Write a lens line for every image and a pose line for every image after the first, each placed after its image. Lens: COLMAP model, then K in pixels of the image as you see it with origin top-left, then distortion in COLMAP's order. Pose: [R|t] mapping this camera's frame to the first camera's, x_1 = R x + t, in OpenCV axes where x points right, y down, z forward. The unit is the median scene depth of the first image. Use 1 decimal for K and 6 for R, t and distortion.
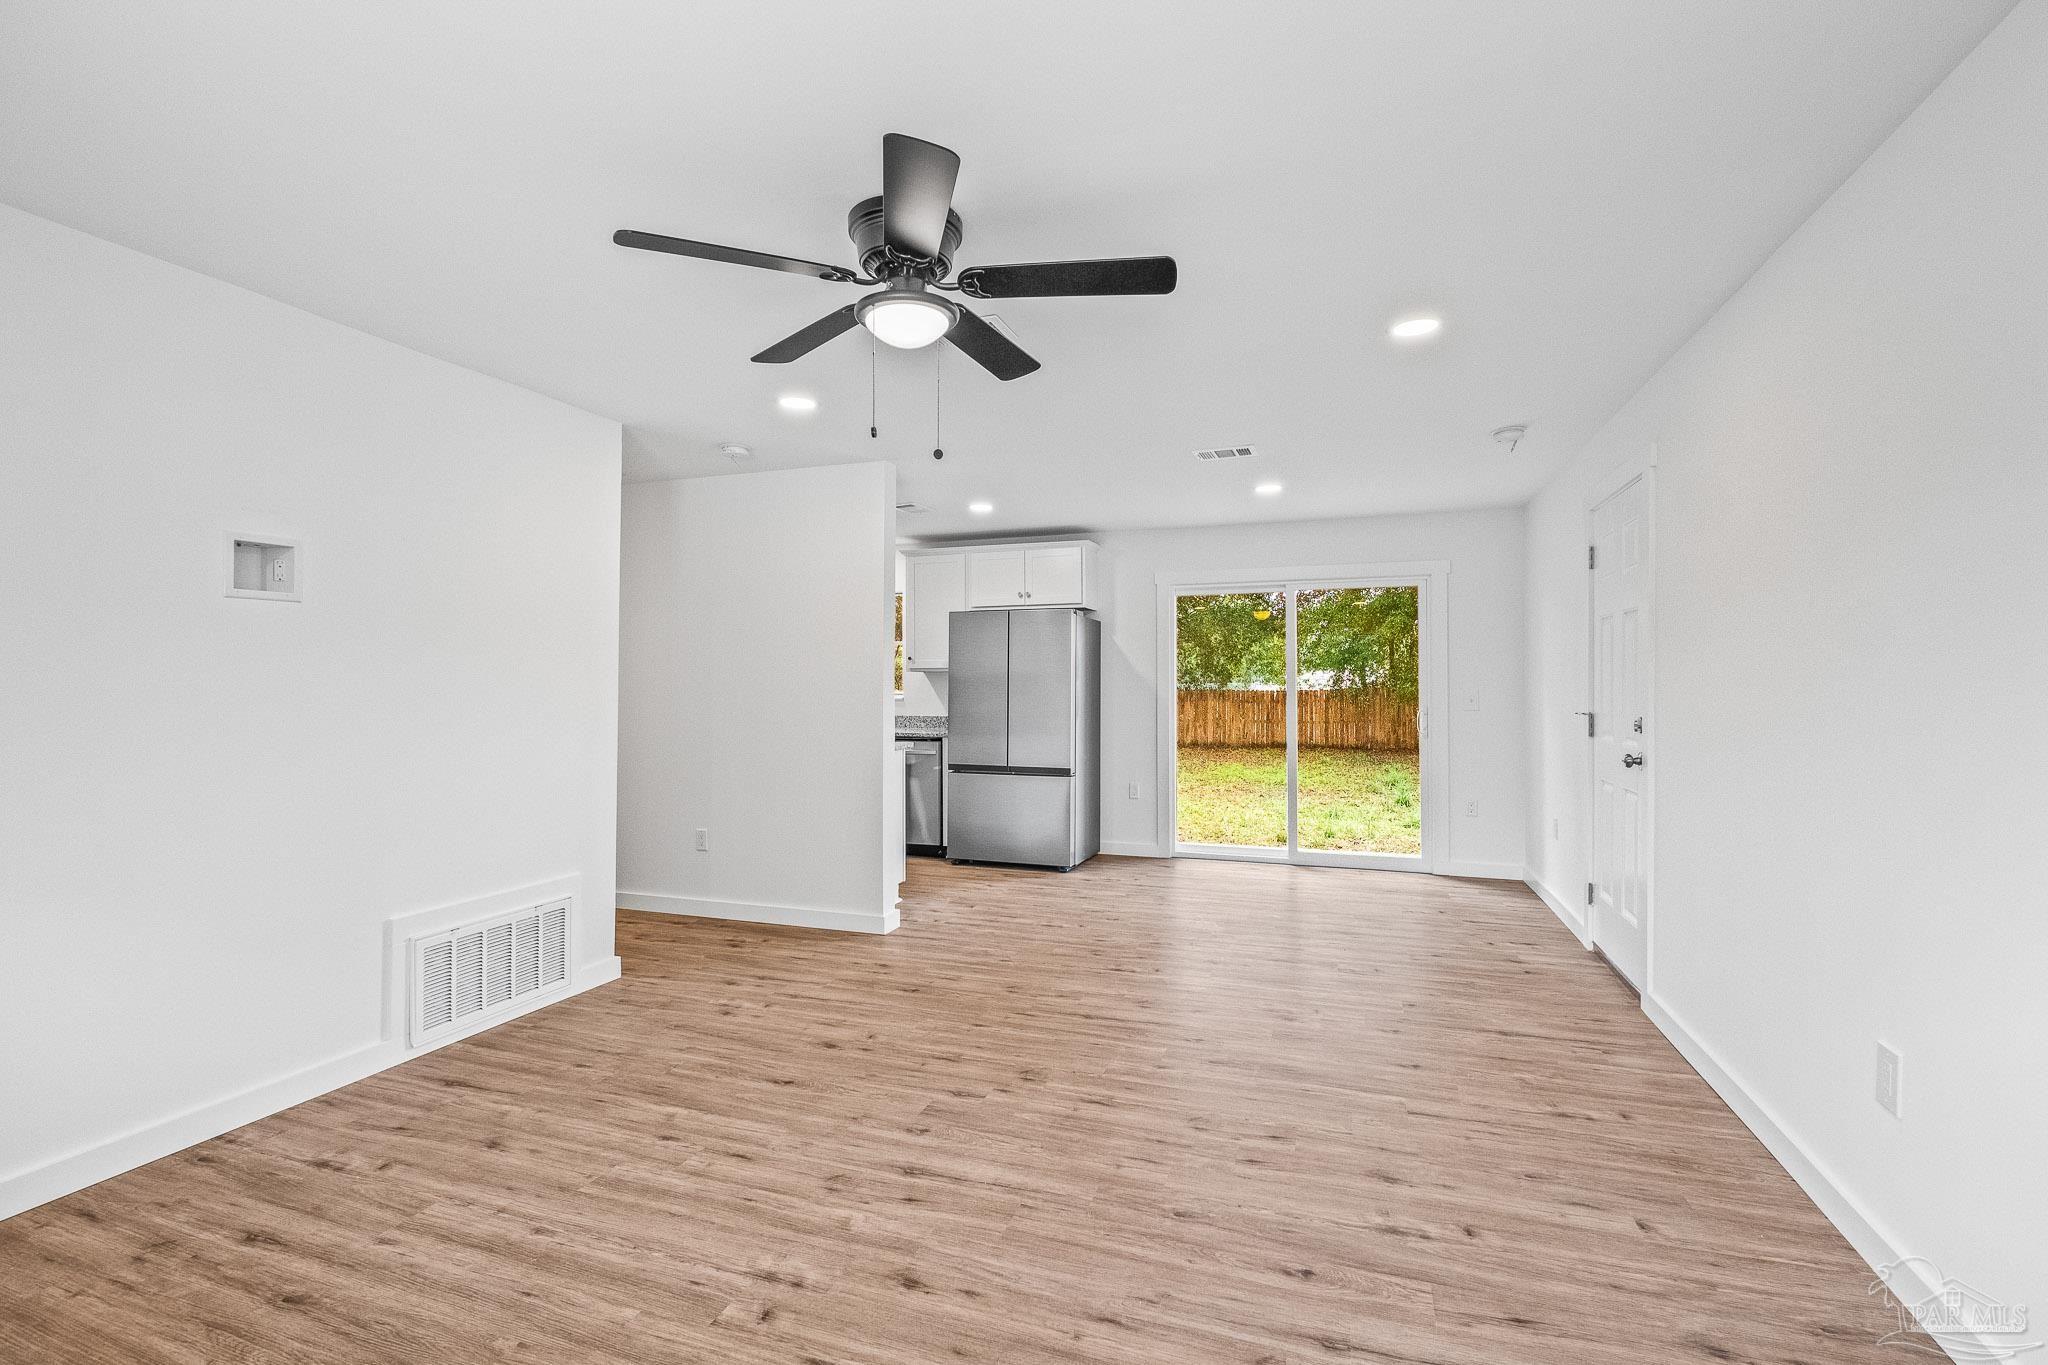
lens RADIAL K [[921.0, 0, 1030.6], [0, 921.0, 684.3], [0, 0, 1]] dist [0.002199, -0.005102]
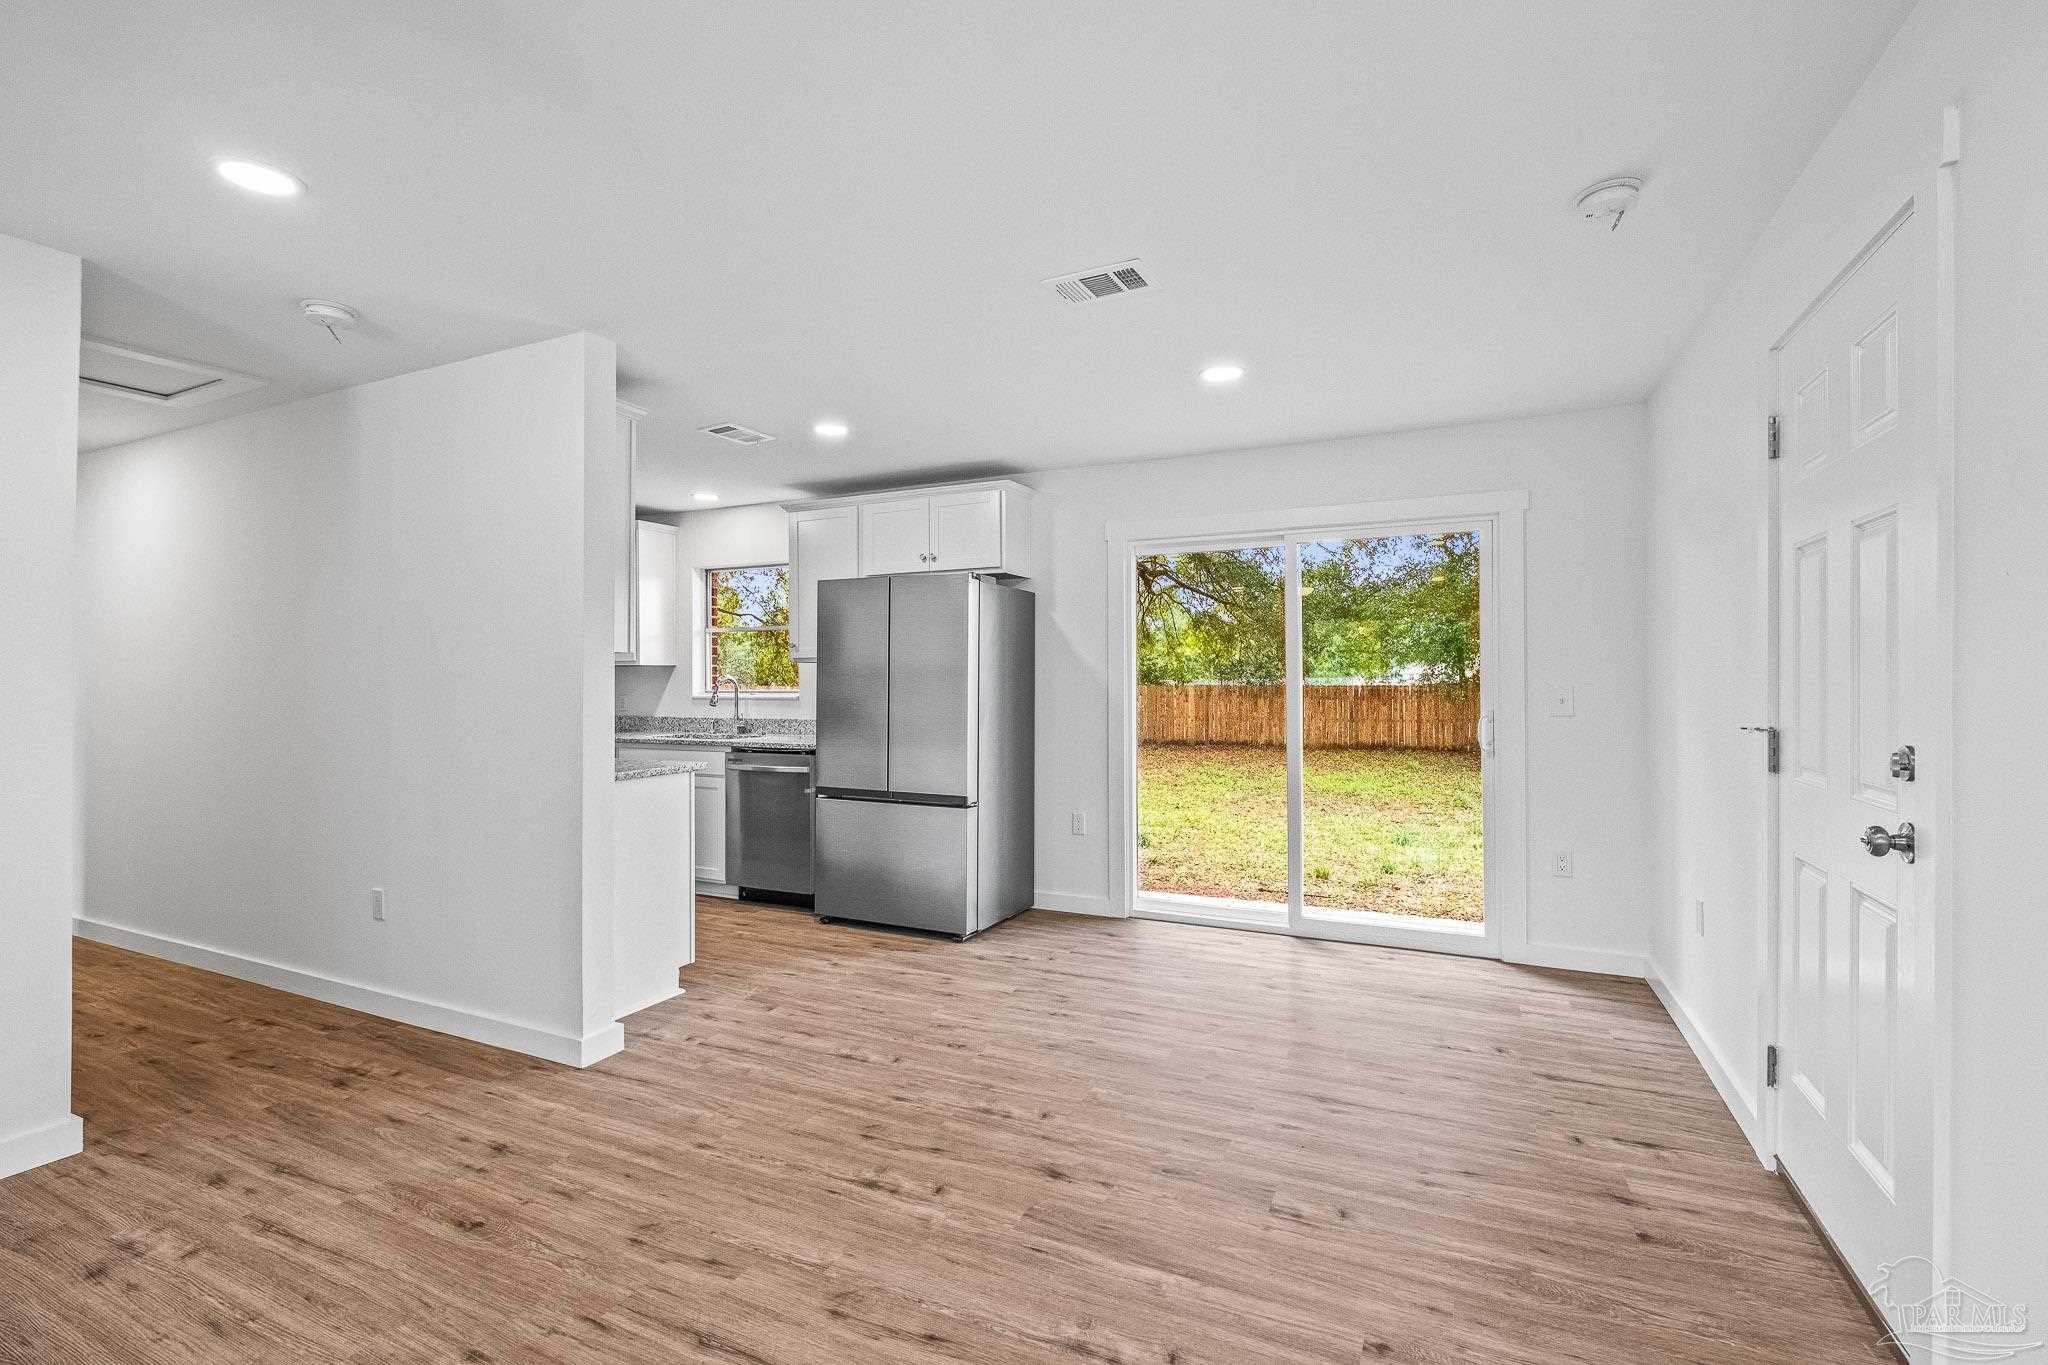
lens RADIAL K [[921.0, 0, 1029.3], [0, 921.0, 680.8], [0, 0, 1]] dist [0.002199, -0.005102]
pose [[0.994581, -0.001362, -0.103955, 0.294123], [0.001480, 0.999998, 0.001066, 0.002424], [0.103954, -0.001214, 0.994581, 0.531830]]
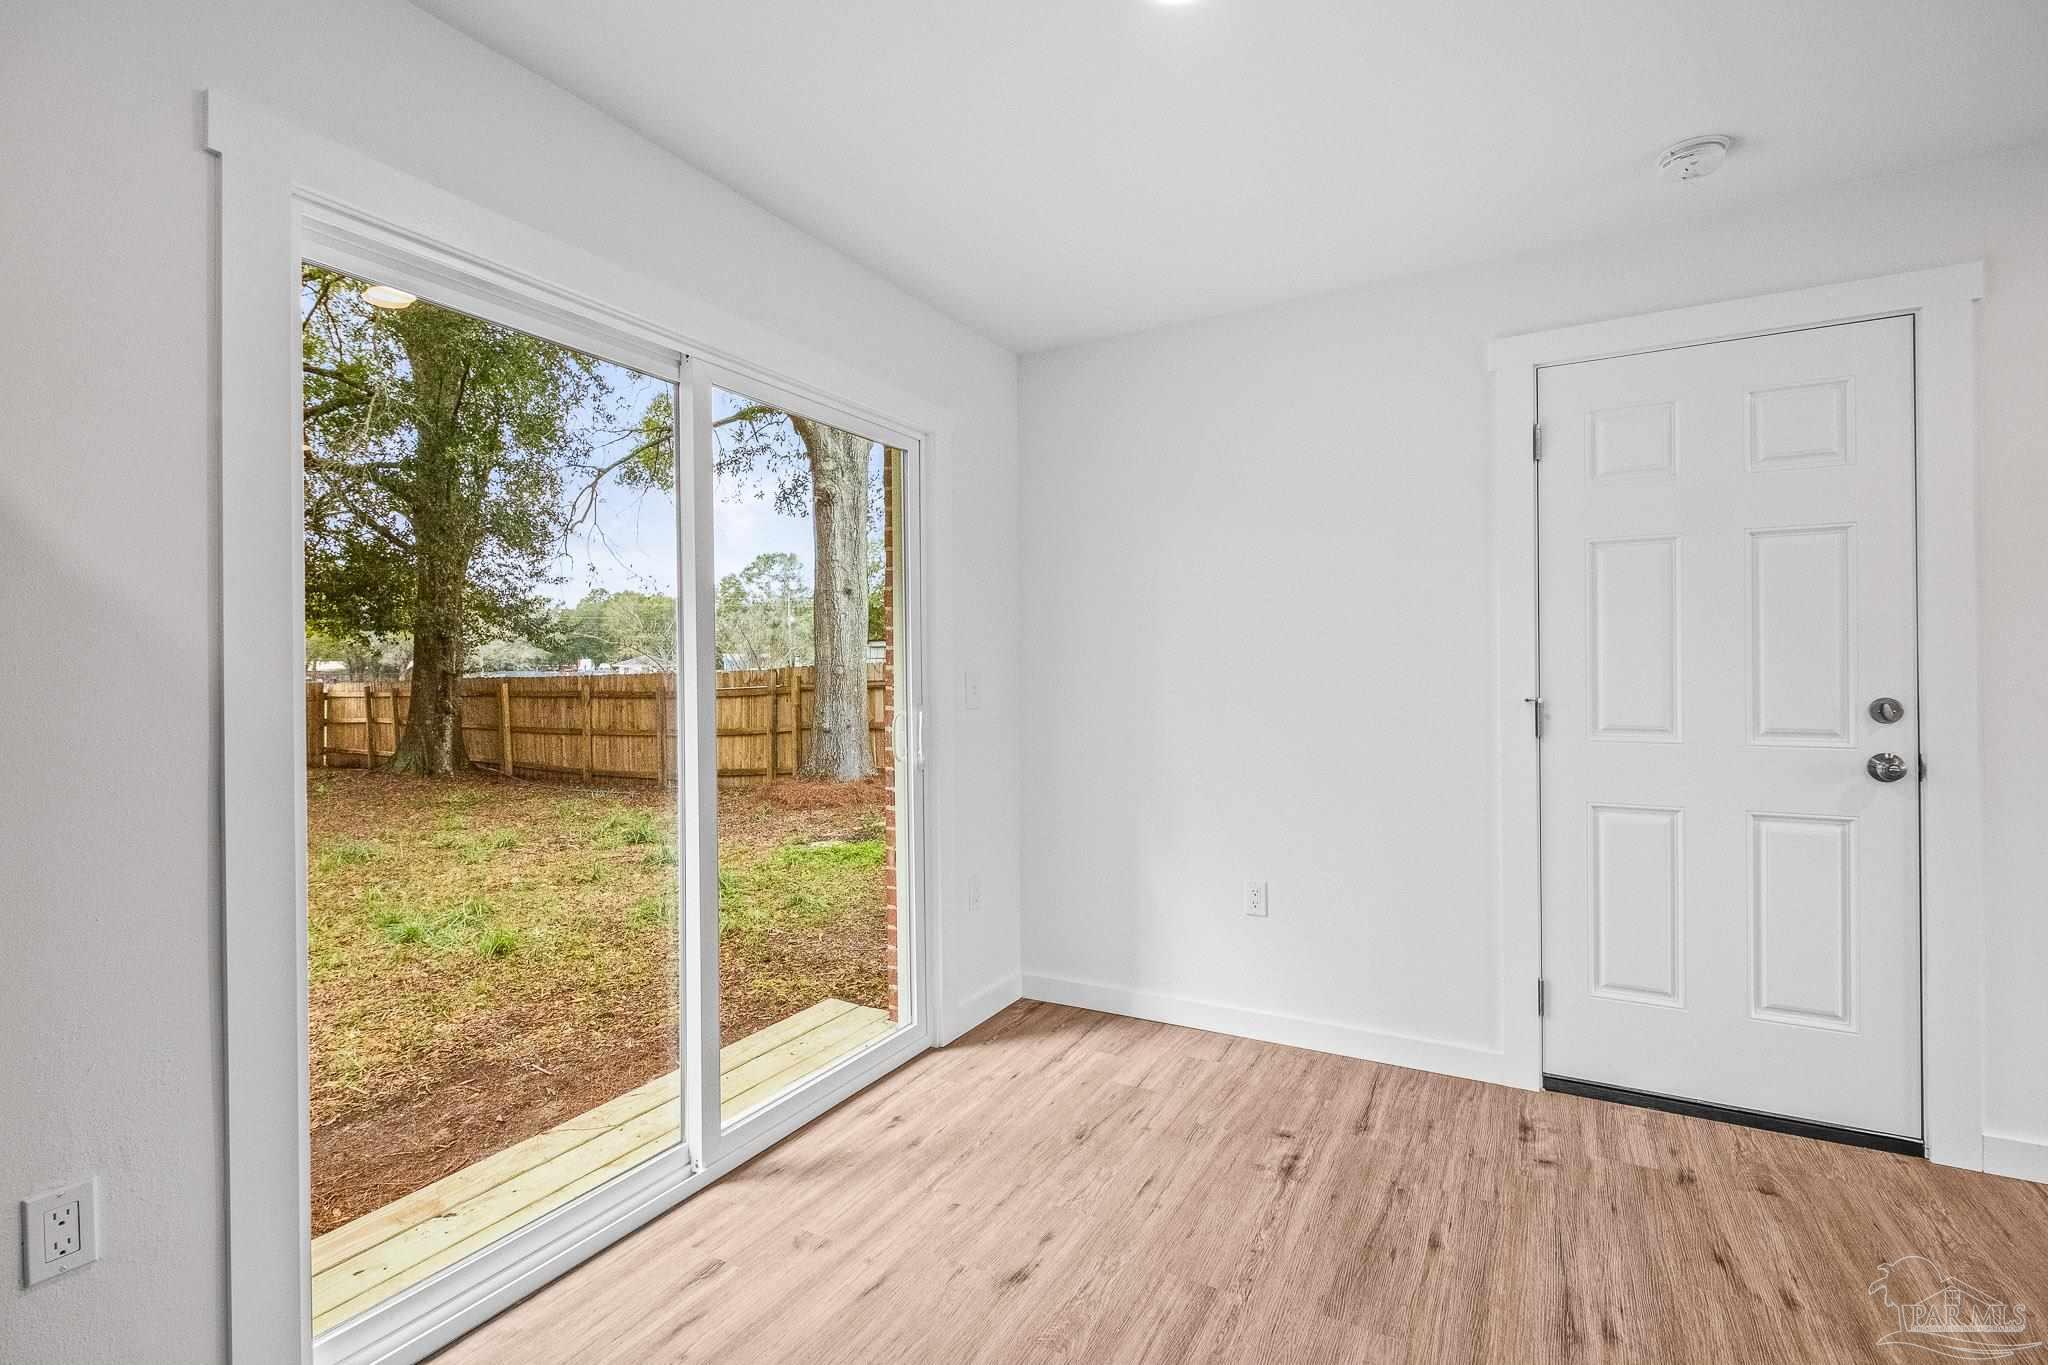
lens RADIAL K [[921.0, 0, 1015.0], [0, 921.0, 677.5], [0, 0, 1]] dist [0.002199, -0.005102]
pose [[0.176007, -0.008887, 0.984349, -0.059425], [0.006186, 0.999949, 0.007922, 0.011845], [-0.984370, 0.004695, 0.176053, 1.543794]]
